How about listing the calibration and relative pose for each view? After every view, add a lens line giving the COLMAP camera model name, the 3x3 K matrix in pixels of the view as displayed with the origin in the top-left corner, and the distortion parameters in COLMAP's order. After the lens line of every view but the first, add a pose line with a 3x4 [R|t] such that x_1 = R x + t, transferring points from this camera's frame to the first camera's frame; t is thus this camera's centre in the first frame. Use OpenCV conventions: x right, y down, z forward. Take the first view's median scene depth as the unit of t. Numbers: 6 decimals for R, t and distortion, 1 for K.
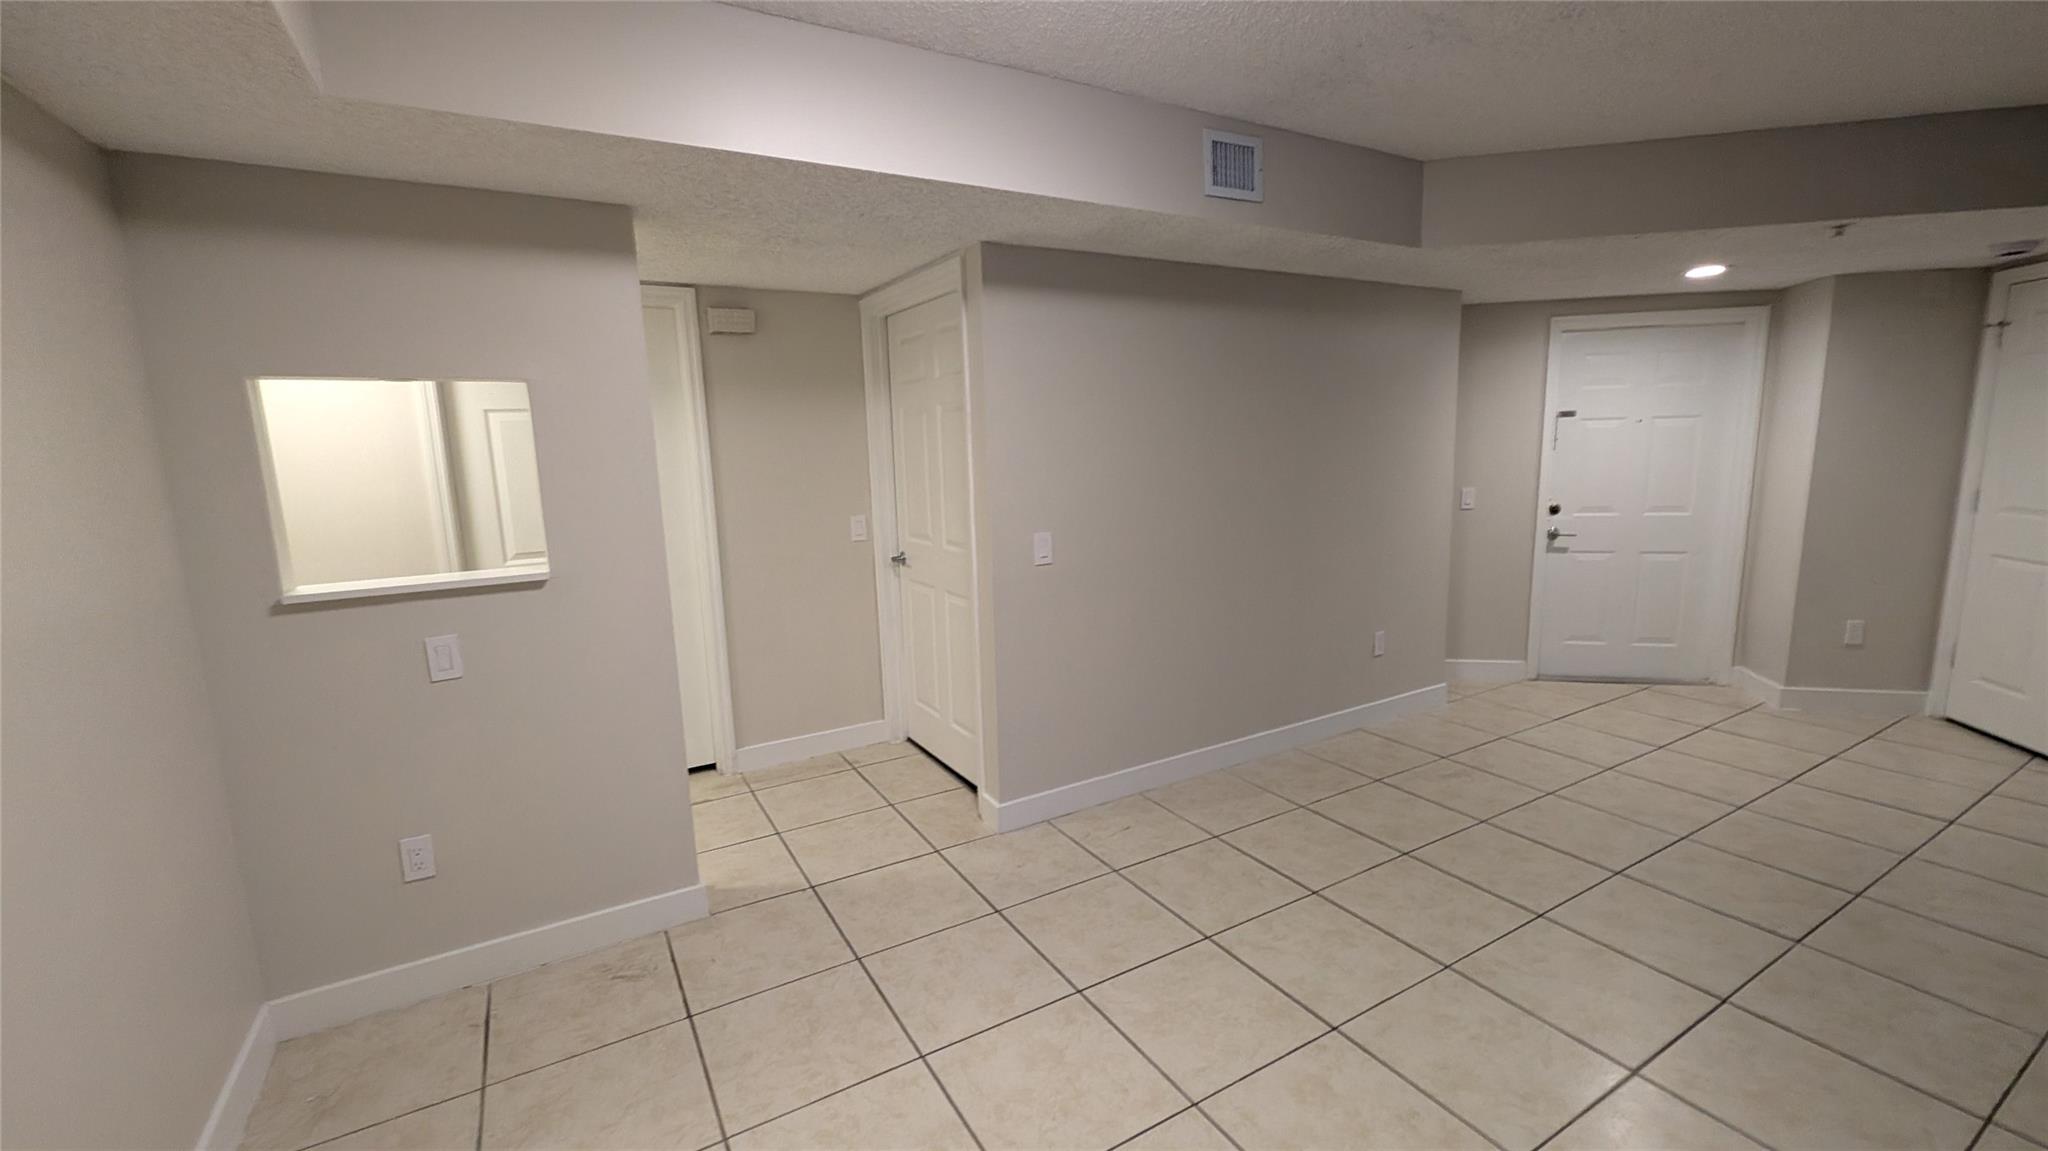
lens RADIAL K [[834.2, 0, 1024.0], [0, 834.2, 575.5], [0, 0, 1]] dist [0.000572, 0.000040]
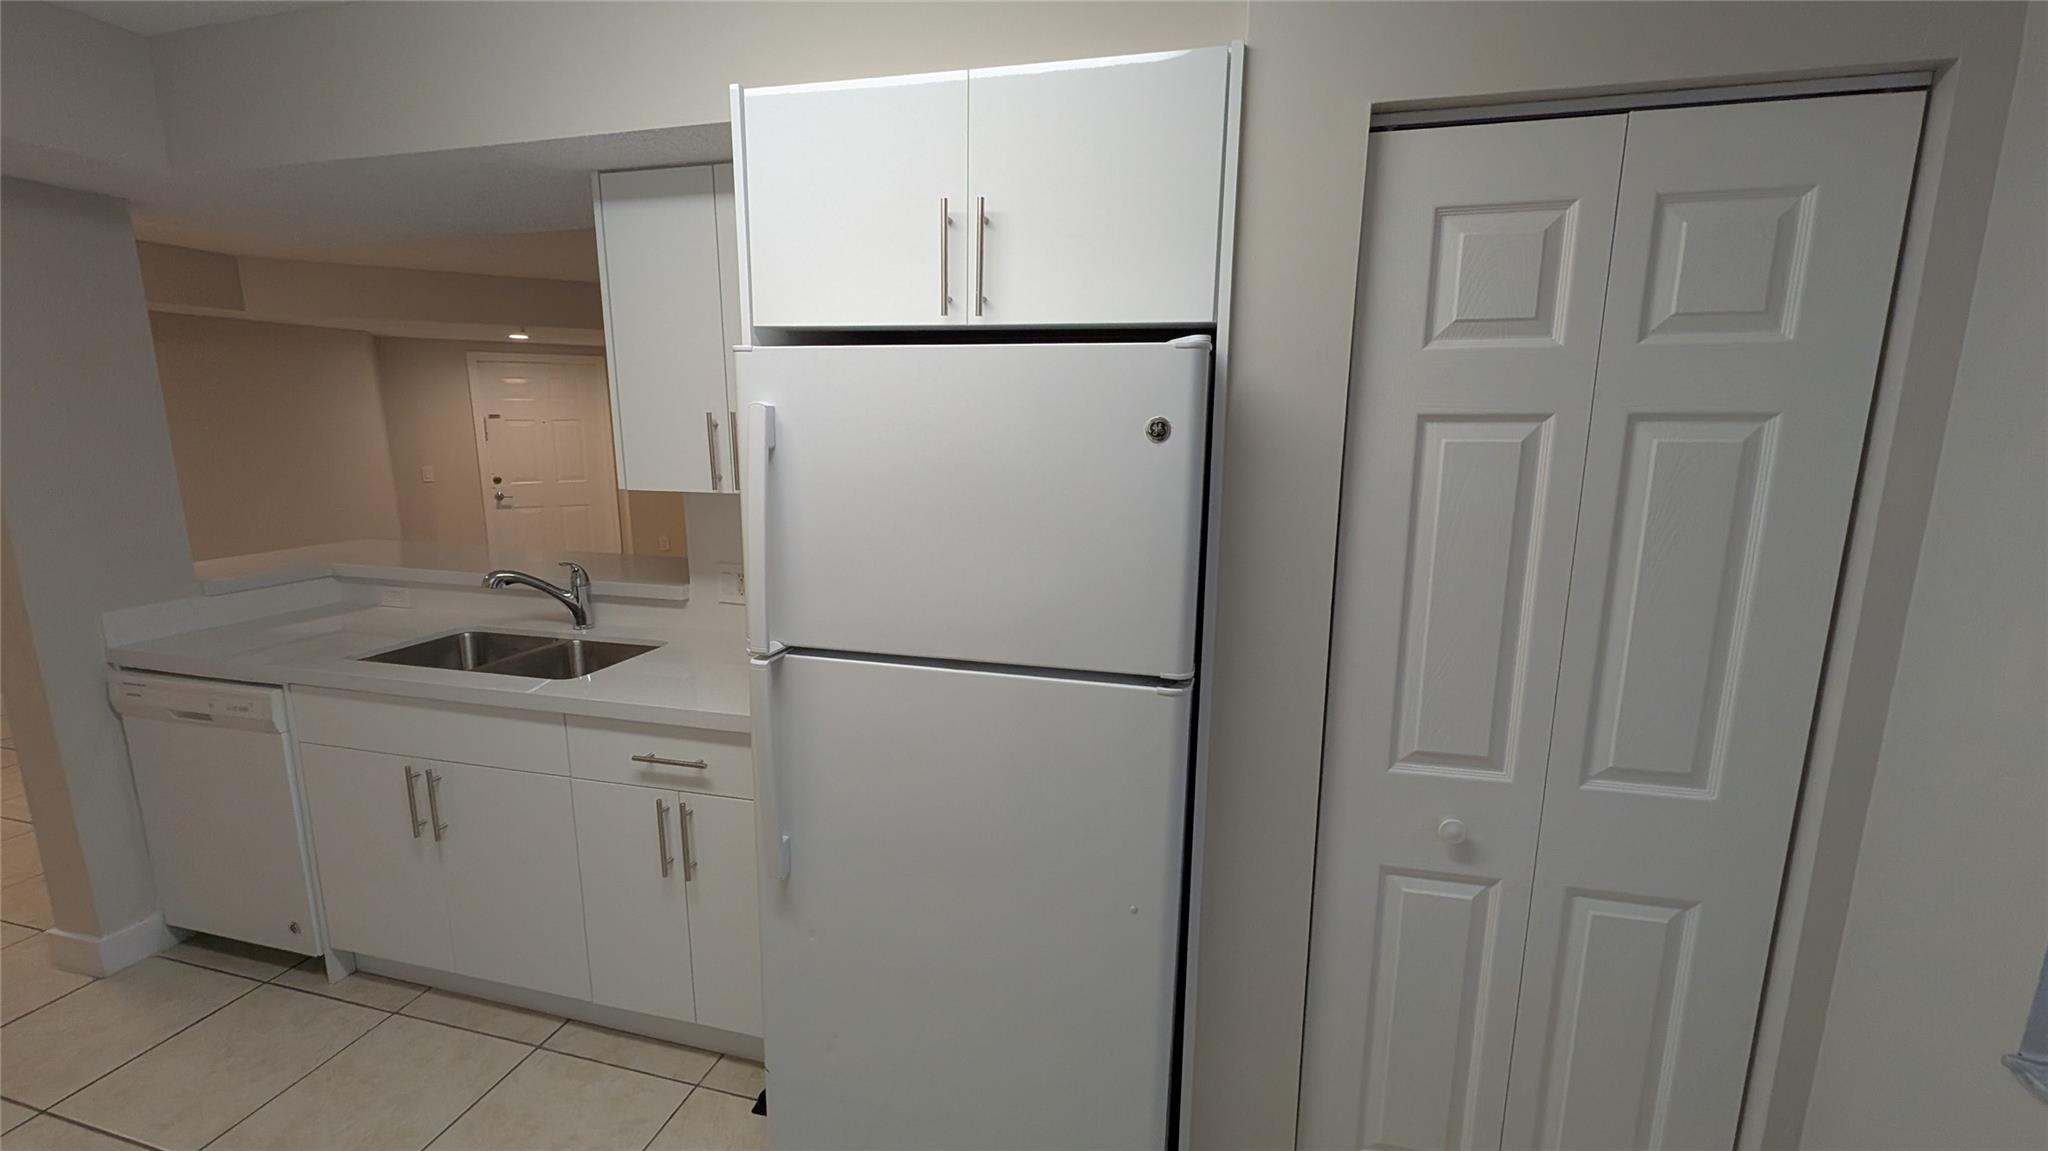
lens RADIAL K [[834.2, 0, 1024.0], [0, 834.2, 575.5], [0, 0, 1]] dist [0.000572, 0.000040]
pose [[0.711029, -0.105574, 0.695192, 0.249655], [0.093275, 0.994089, 0.055565, 0.097158], [-0.696949, 0.025335, 0.716673, -0.736625]]
